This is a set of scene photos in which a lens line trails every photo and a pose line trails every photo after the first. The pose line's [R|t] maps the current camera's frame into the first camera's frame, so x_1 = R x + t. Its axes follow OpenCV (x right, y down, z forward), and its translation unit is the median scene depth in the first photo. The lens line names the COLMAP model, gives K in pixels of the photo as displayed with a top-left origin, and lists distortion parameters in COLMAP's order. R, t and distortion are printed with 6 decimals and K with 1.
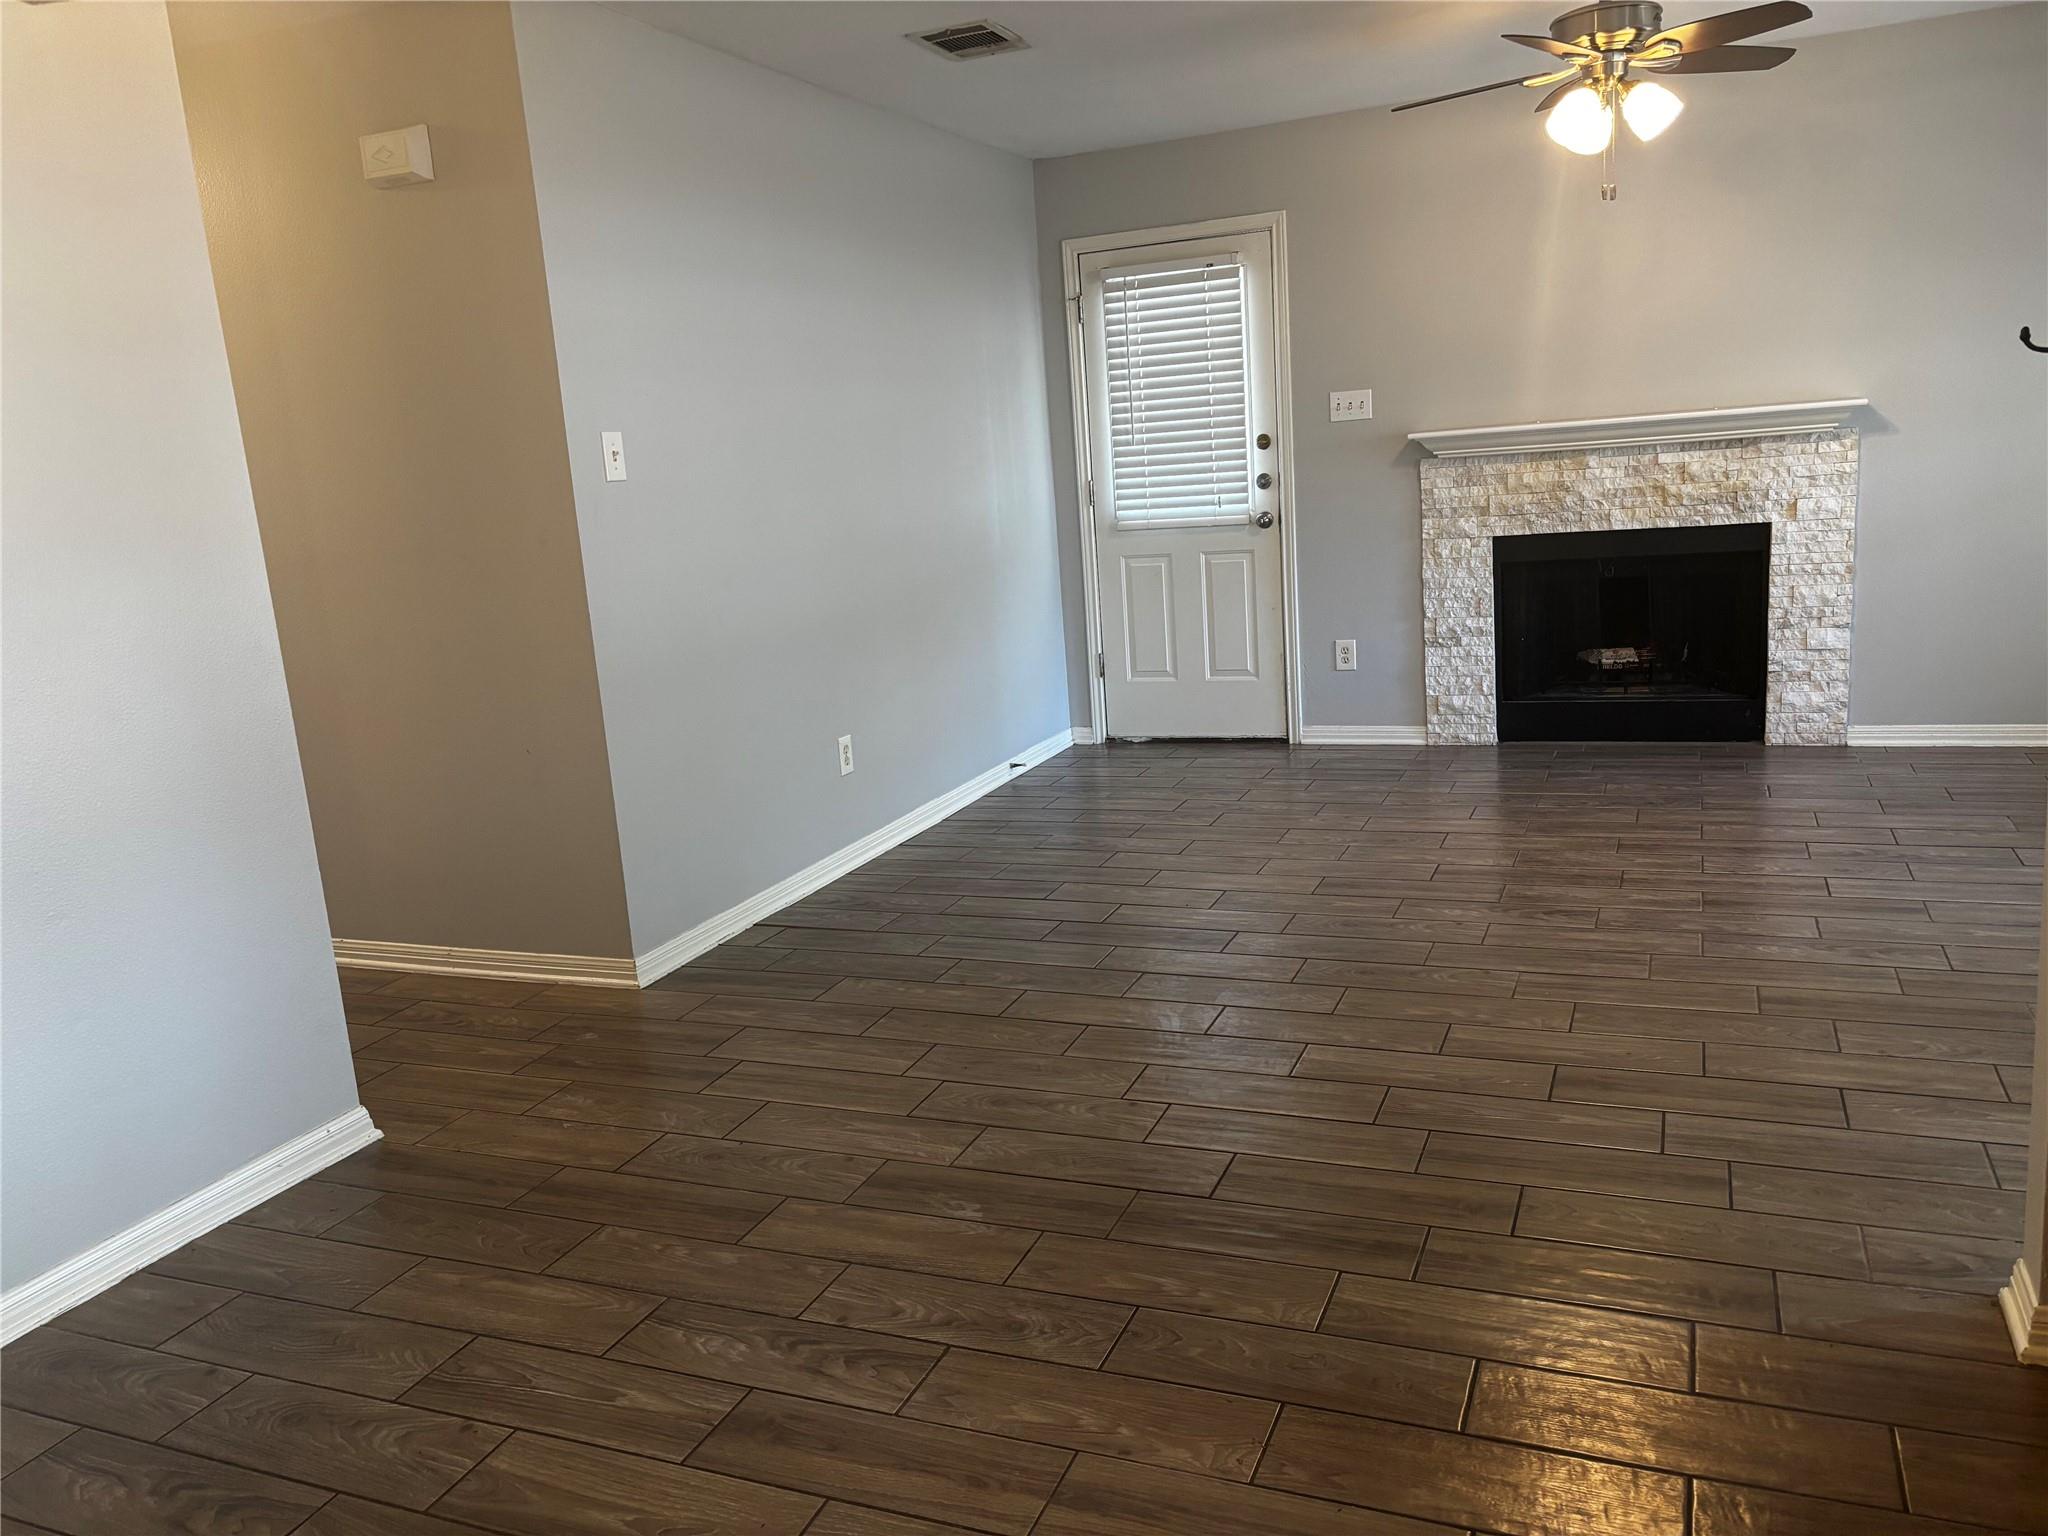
lens RADIAL K [[1524.5, 0, 1018.5], [0, 1524.5, 771.9], [0, 0, 1]] dist [0.033039, -0.052903]
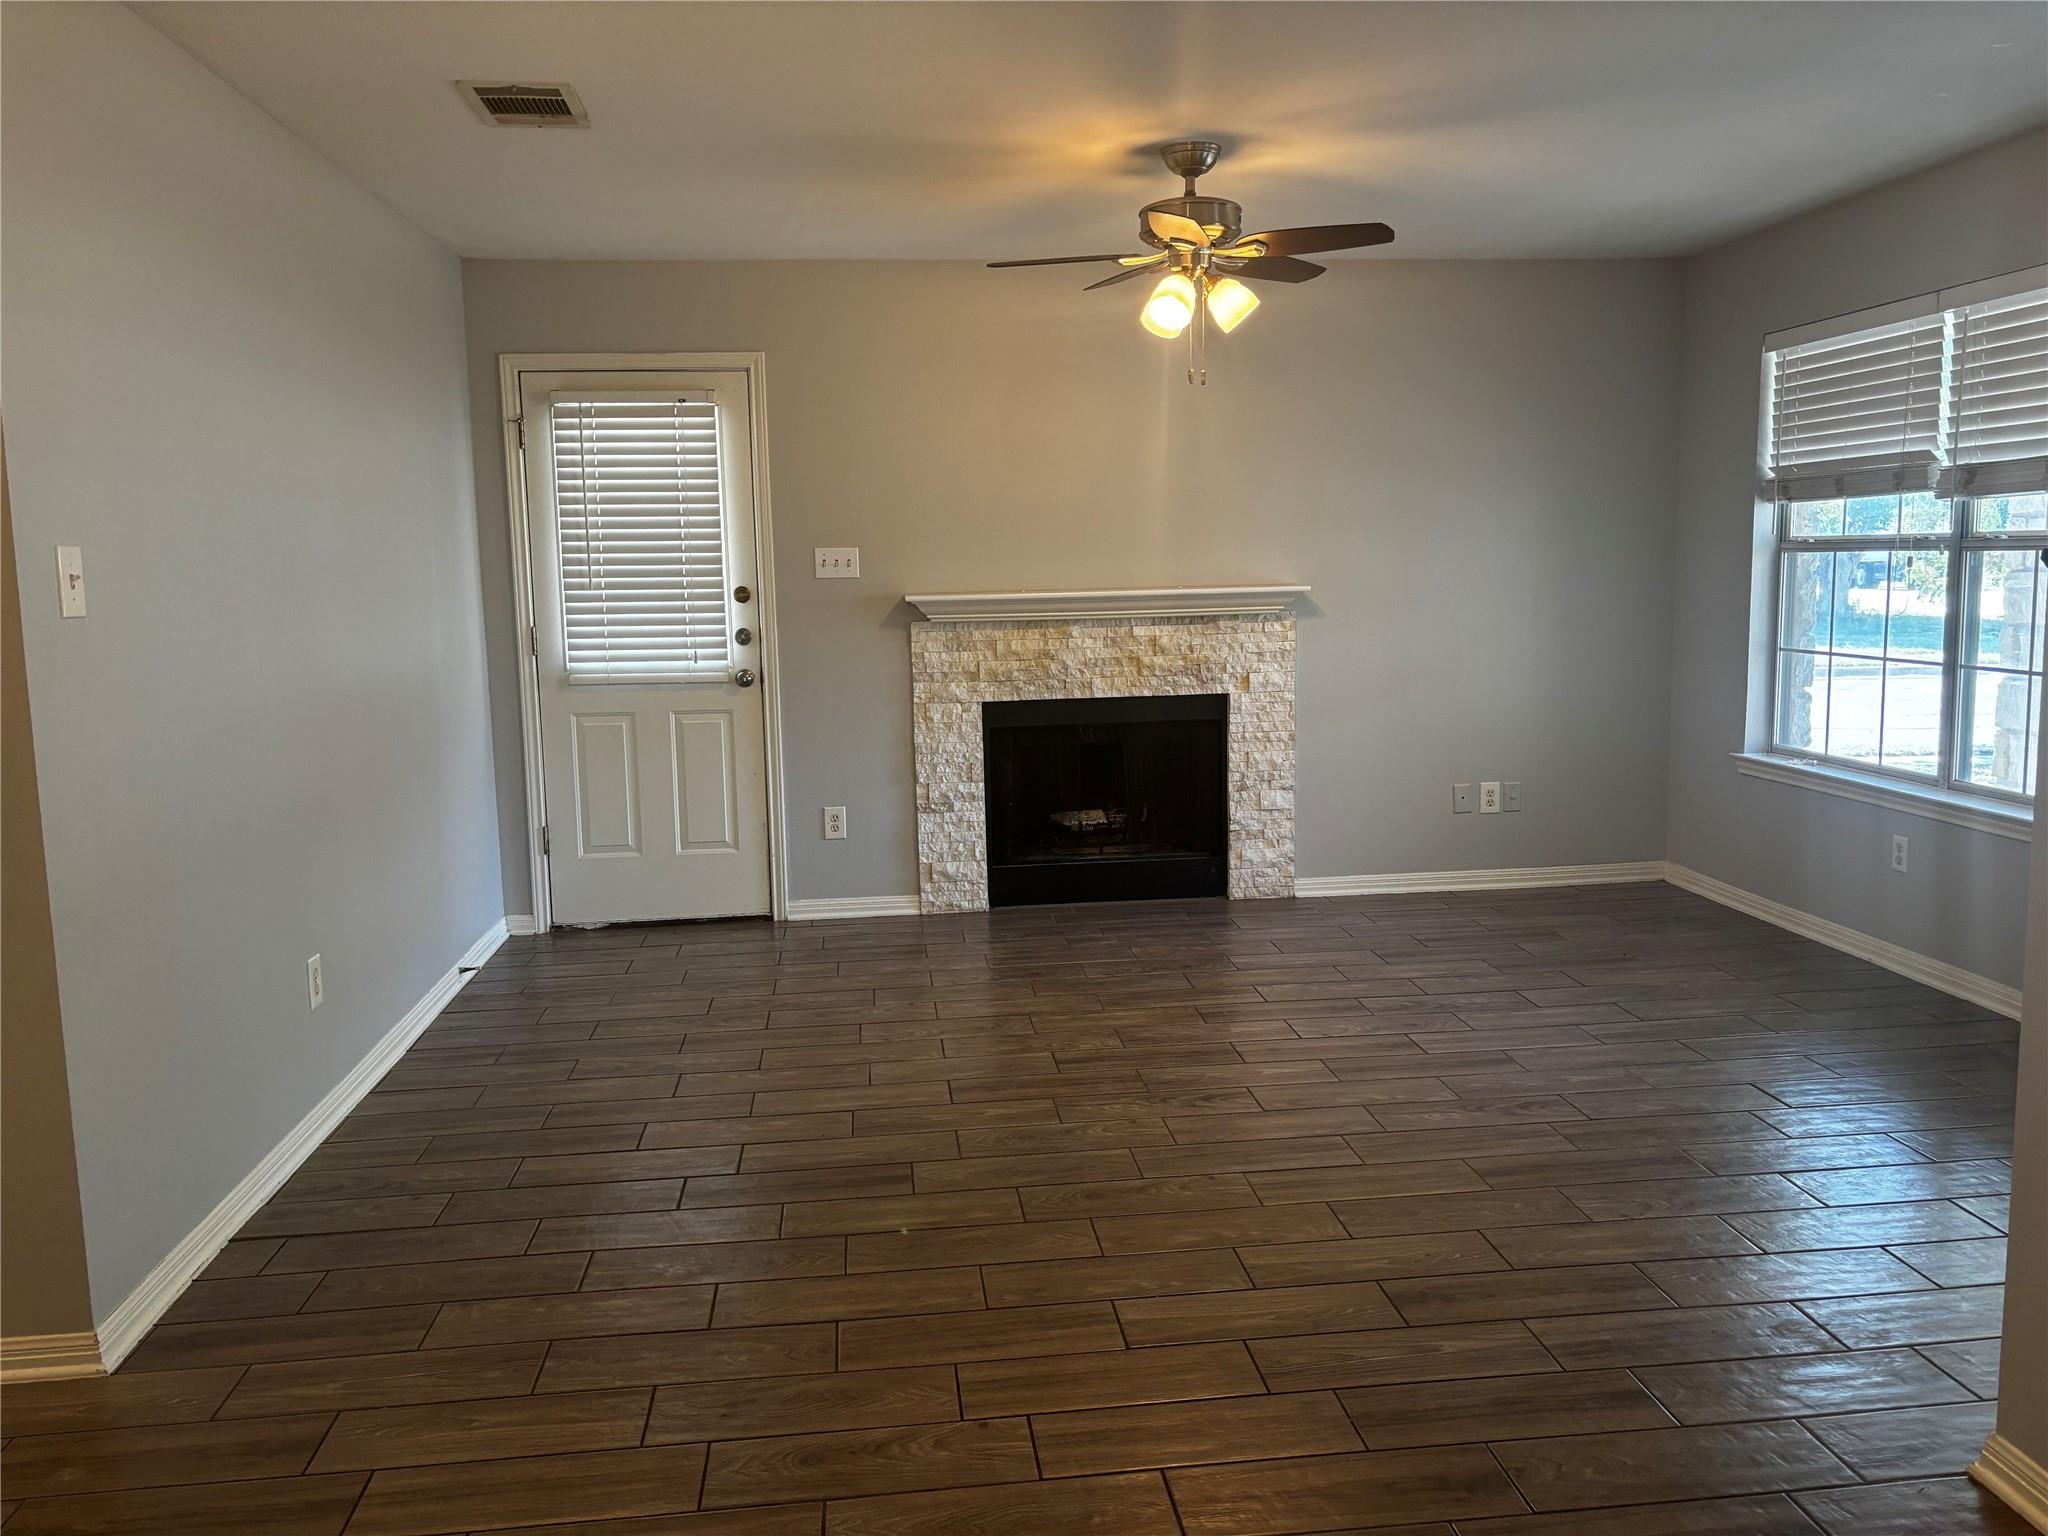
lens RADIAL K [[1527.8, 0, 1026.4], [0, 1527.8, 761.0], [0, 0, 1]] dist [0.098363, -0.136567]
pose [[0.869293, -0.005997, 0.494260, -0.161469], [0.055523, 0.994783, -0.085581, -0.030063], [-0.491168, 0.101838, 0.865091, 0.136395]]
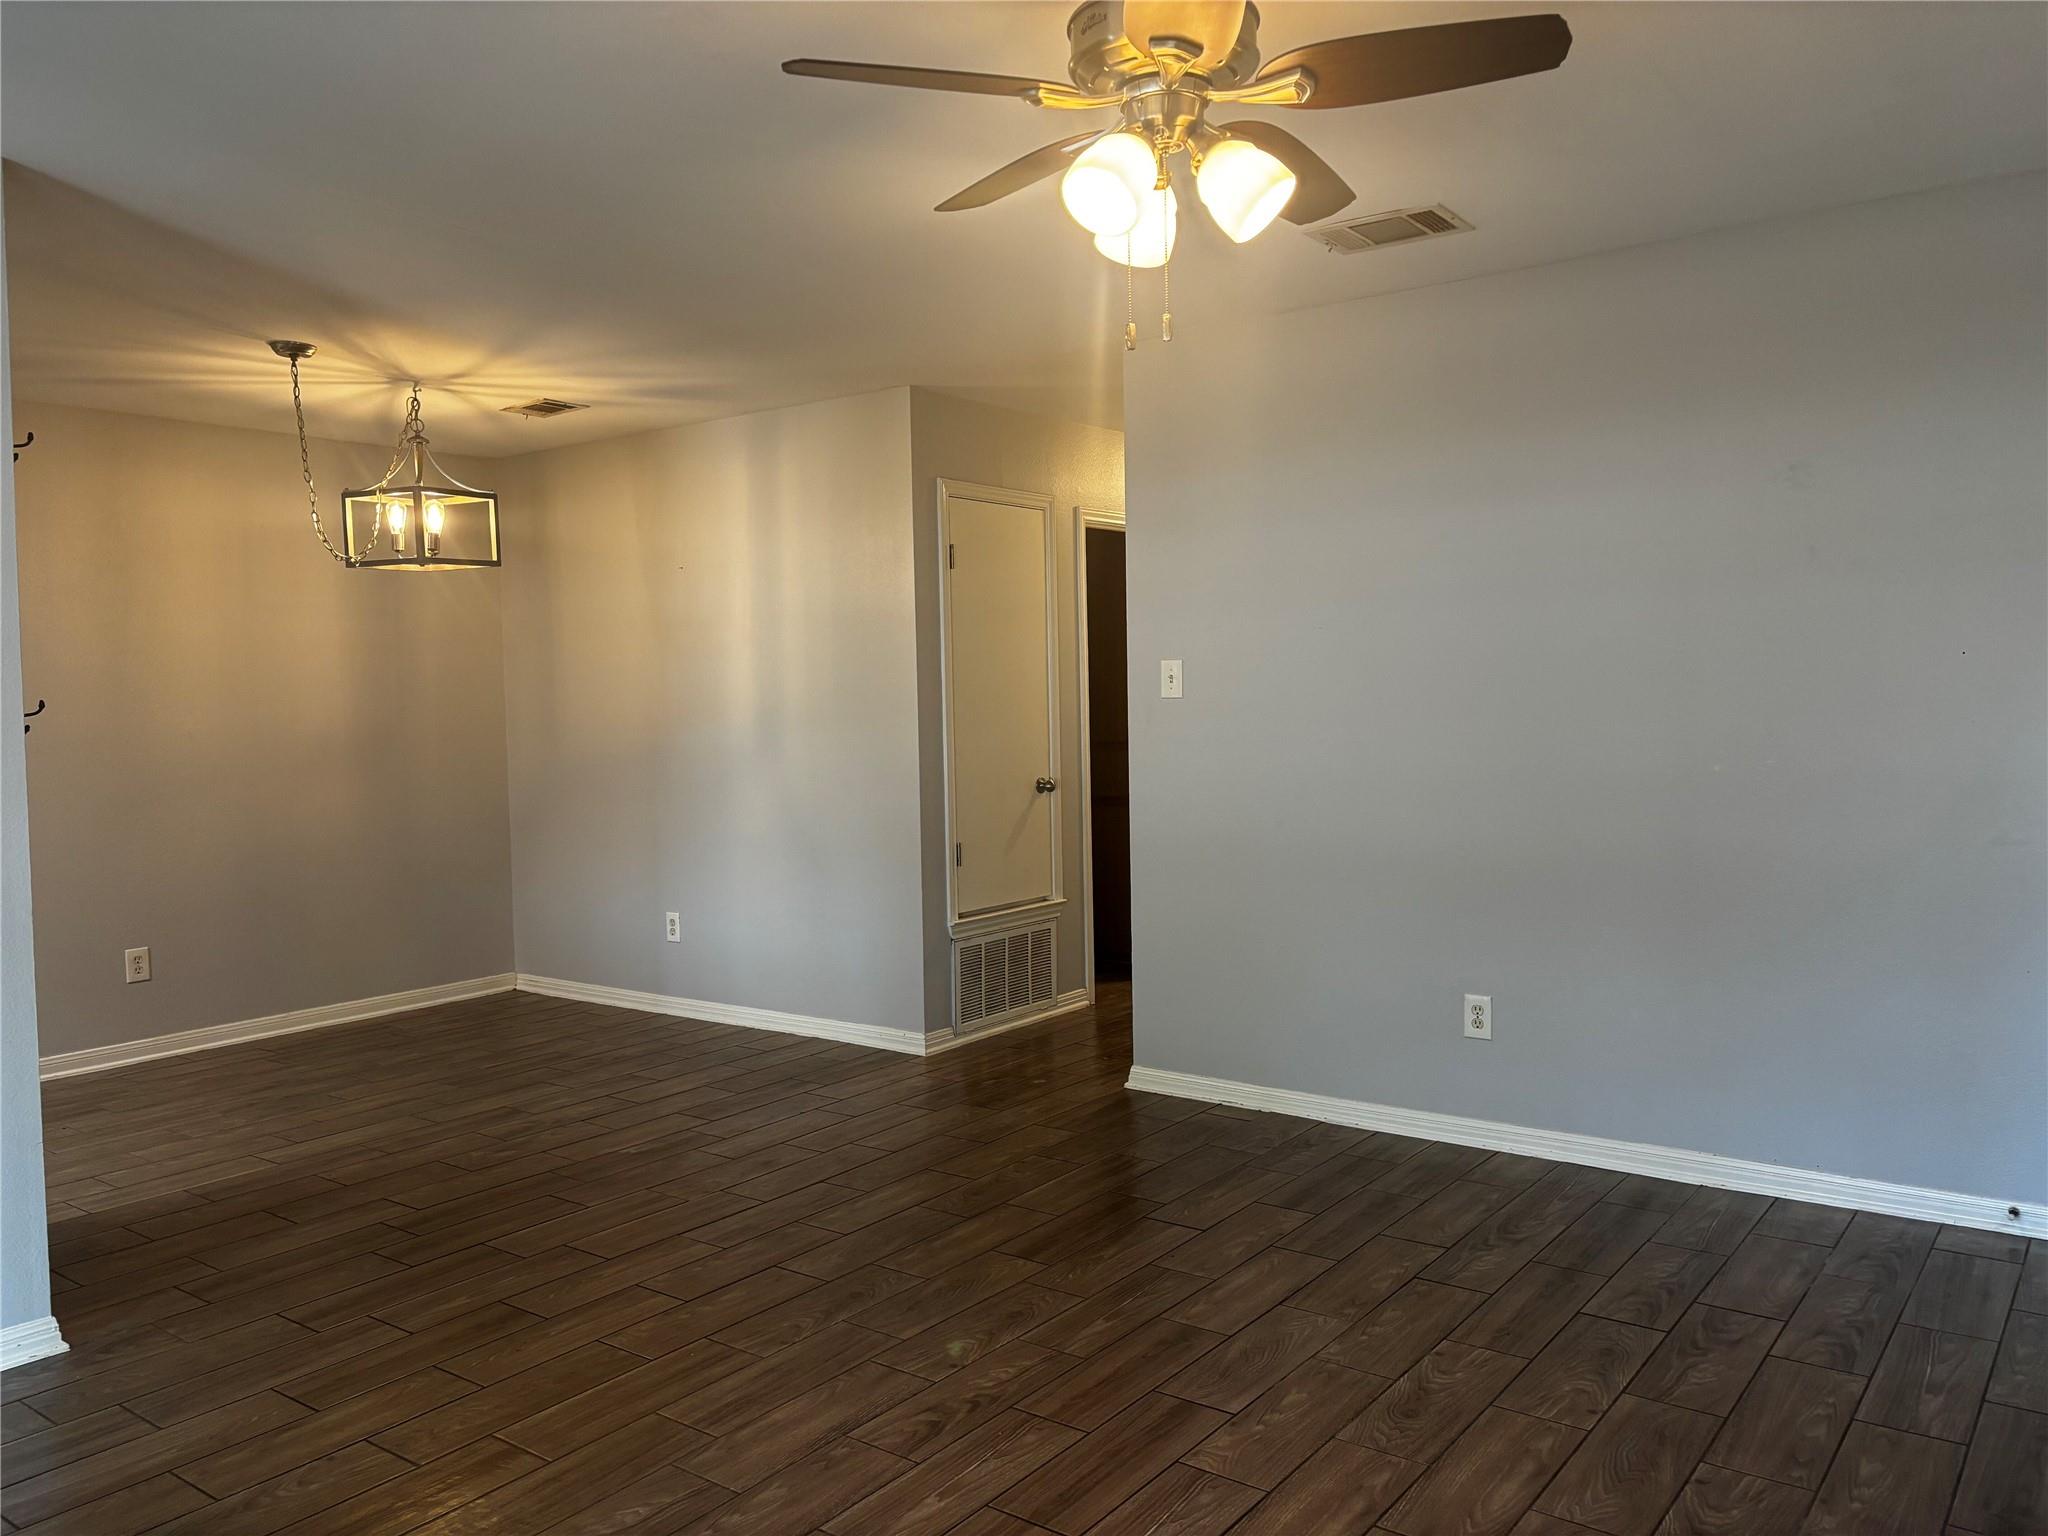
lens RADIAL K [[1556.4, 0, 1031.1], [0, 1556.4, 727.0], [0, 0, 1]] dist [0.035051, -0.007747]
pose [[-0.233627, 0.103380, -0.966815, 0.693645], [-0.158944, 0.976896, 0.142866, -0.227032], [0.959247, 0.187047, -0.211798, 0.794994]]
